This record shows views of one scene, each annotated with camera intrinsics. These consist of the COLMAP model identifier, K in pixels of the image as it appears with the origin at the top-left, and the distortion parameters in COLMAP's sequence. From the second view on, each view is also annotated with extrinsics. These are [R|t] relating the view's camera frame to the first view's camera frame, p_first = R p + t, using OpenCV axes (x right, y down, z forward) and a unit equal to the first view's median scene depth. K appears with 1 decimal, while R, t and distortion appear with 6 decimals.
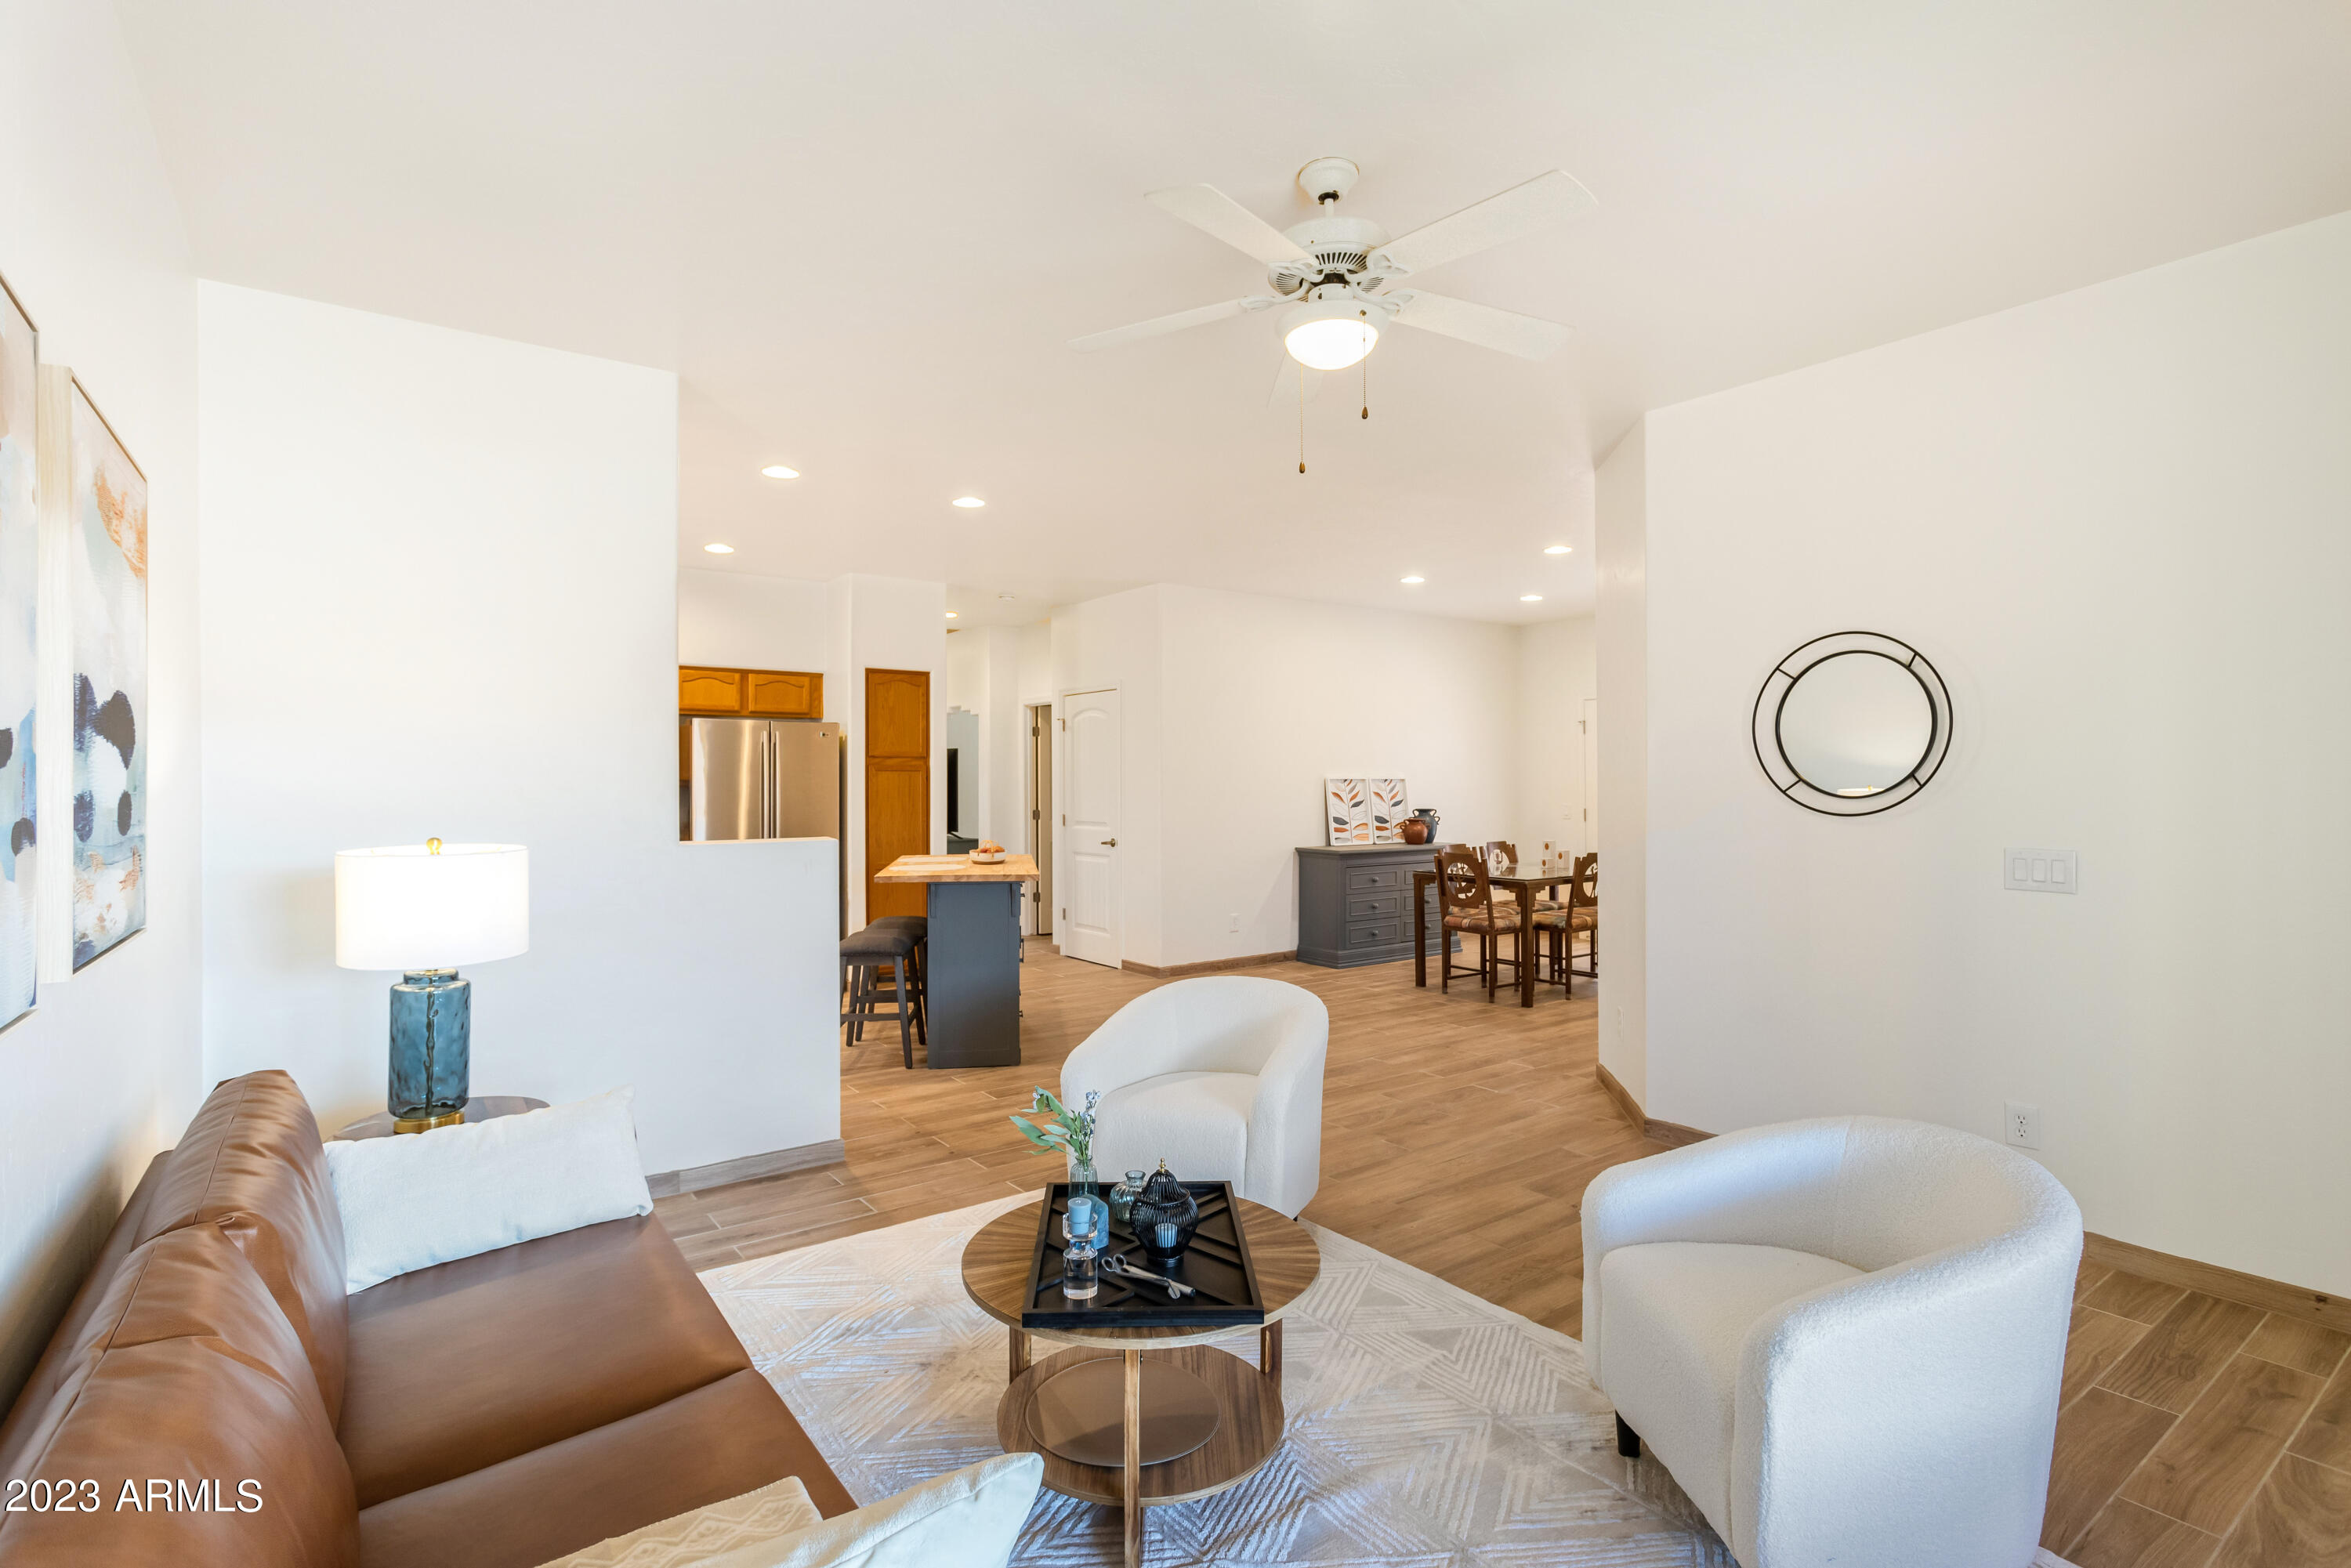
lens RADIAL K [[1120.1, 0, 1168.0], [0, 1120.1, 783.7], [0, 0, 1]] dist [-0.000213, 0.001175]
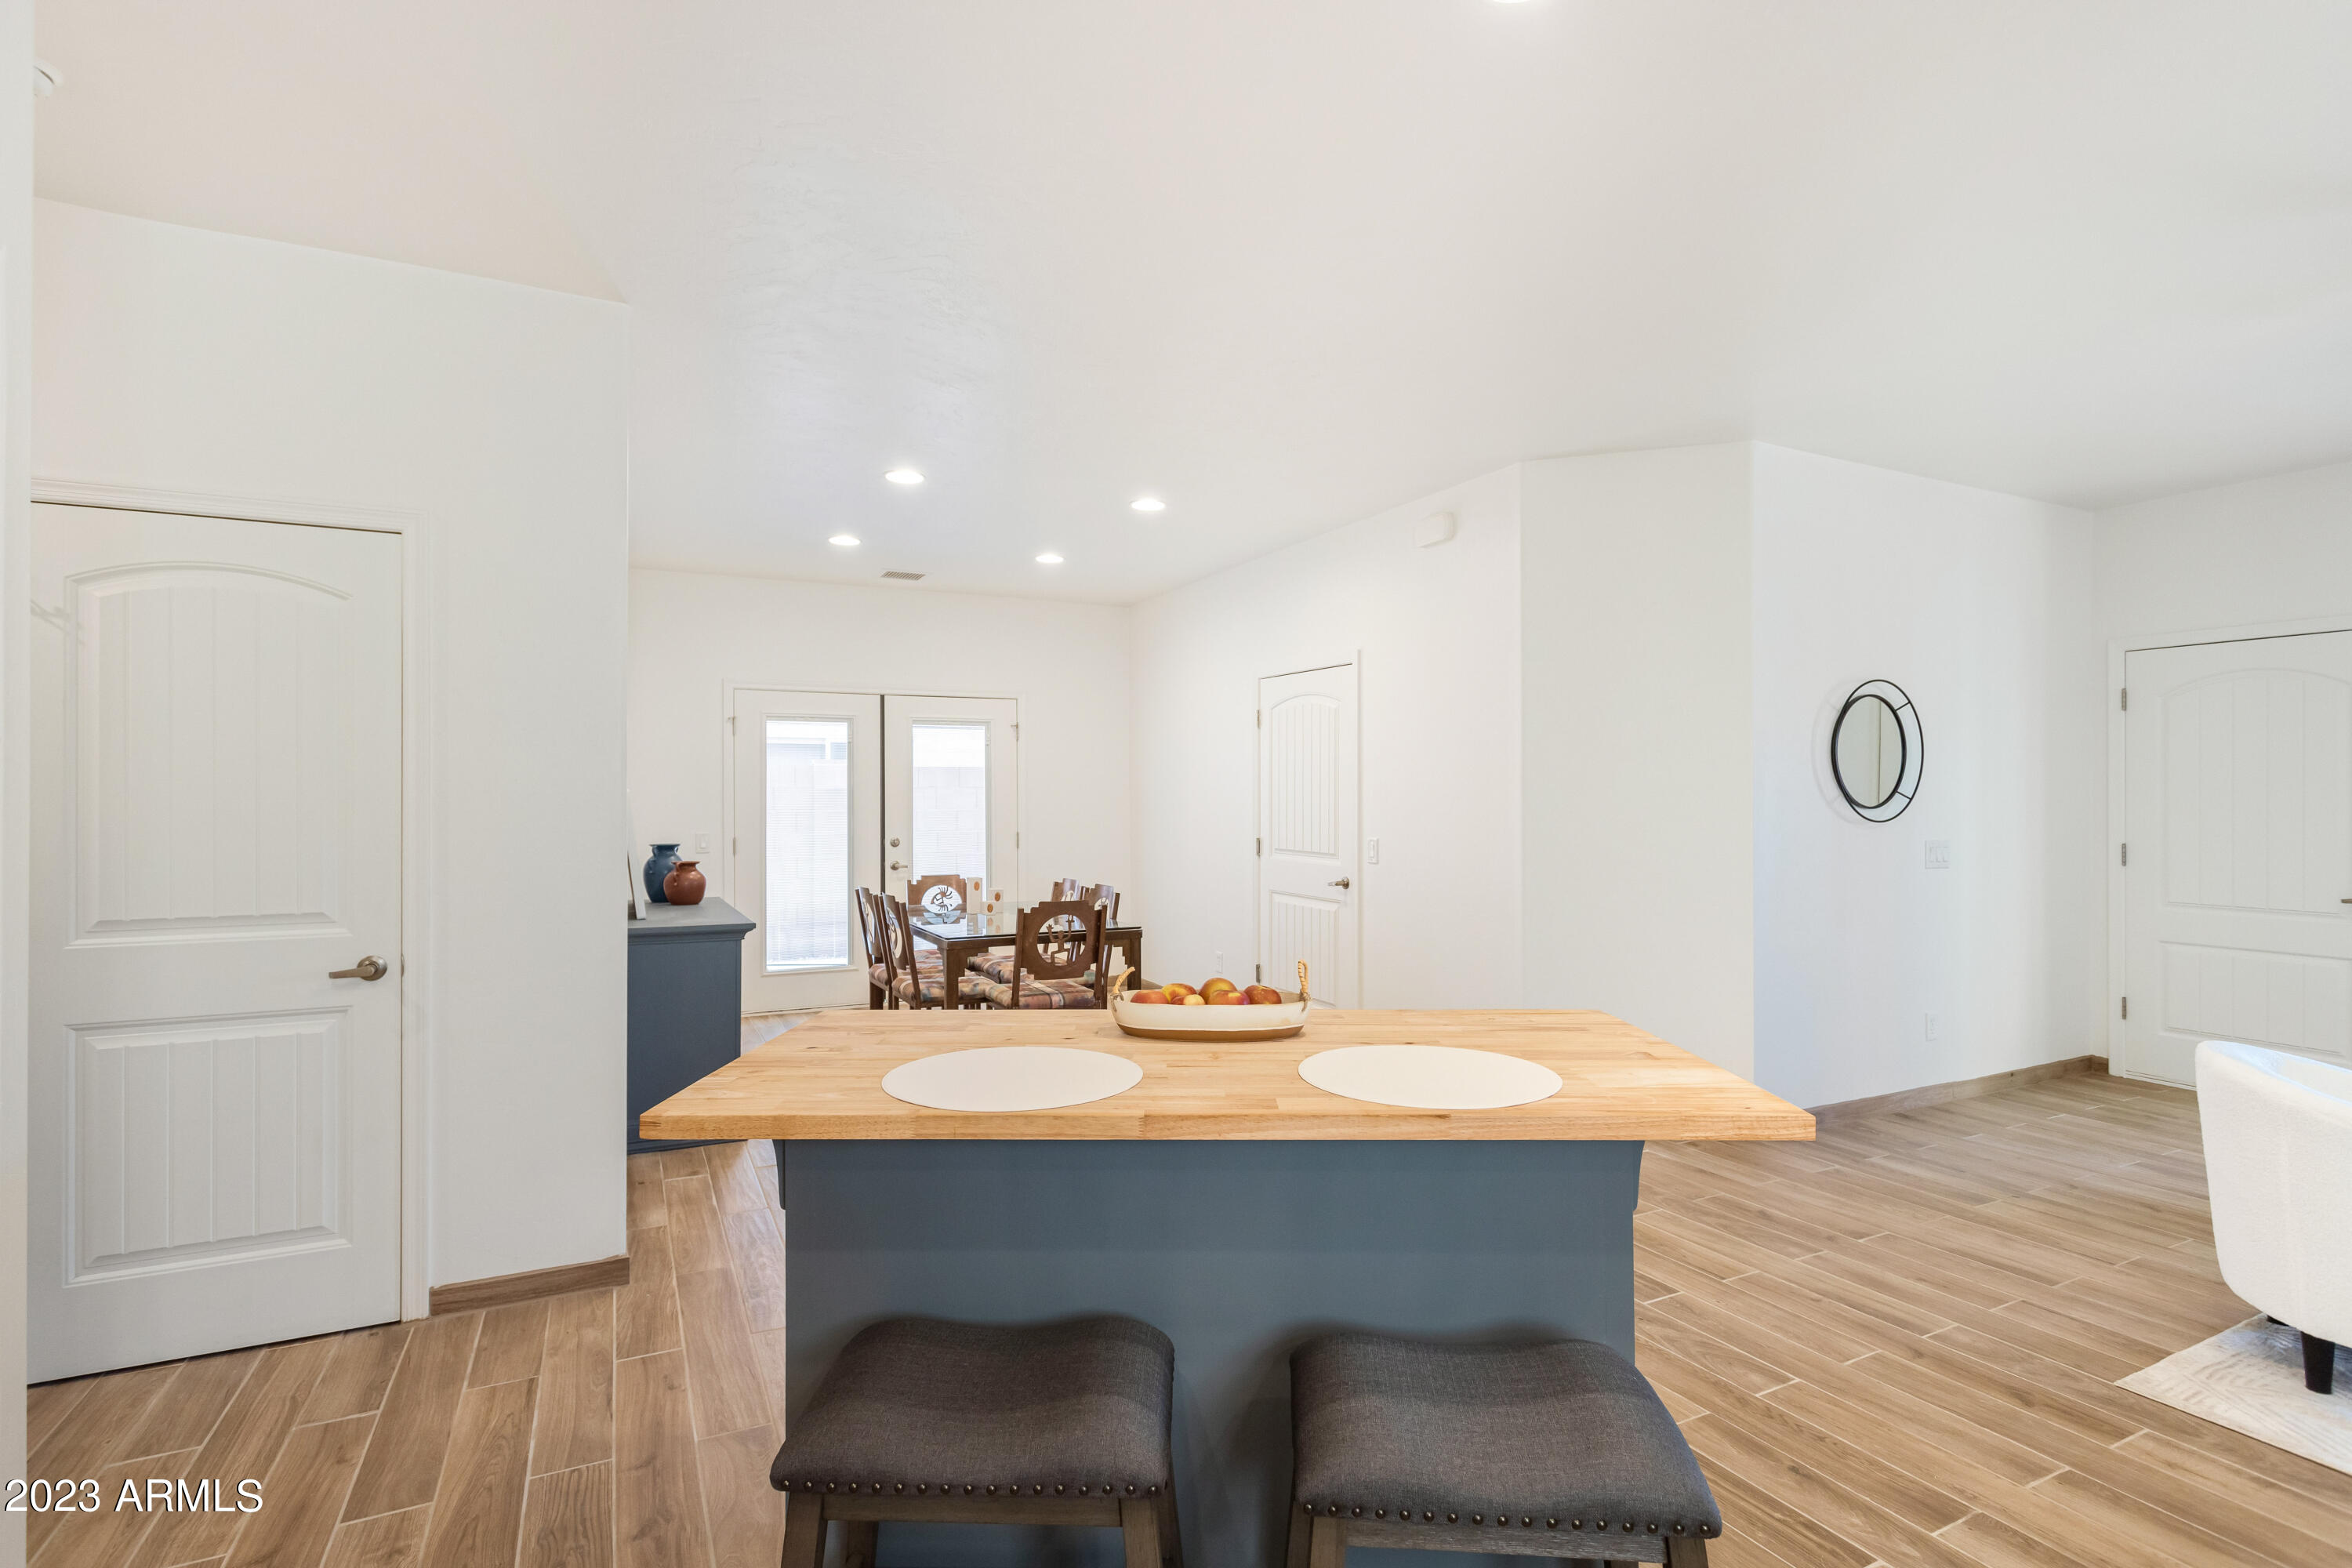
lens RADIAL K [[1120.7, 0, 1168.5], [0, 1120.7, 783.7], [0, 0, 1]] dist [-0.000213, 0.001175]
pose [[0.160368, 0.018058, 0.986892, -0.581499], [0.001091, 0.999829, -0.018472, 0.002625], [-0.987057, 0.004039, 0.160321, 1.141592]]
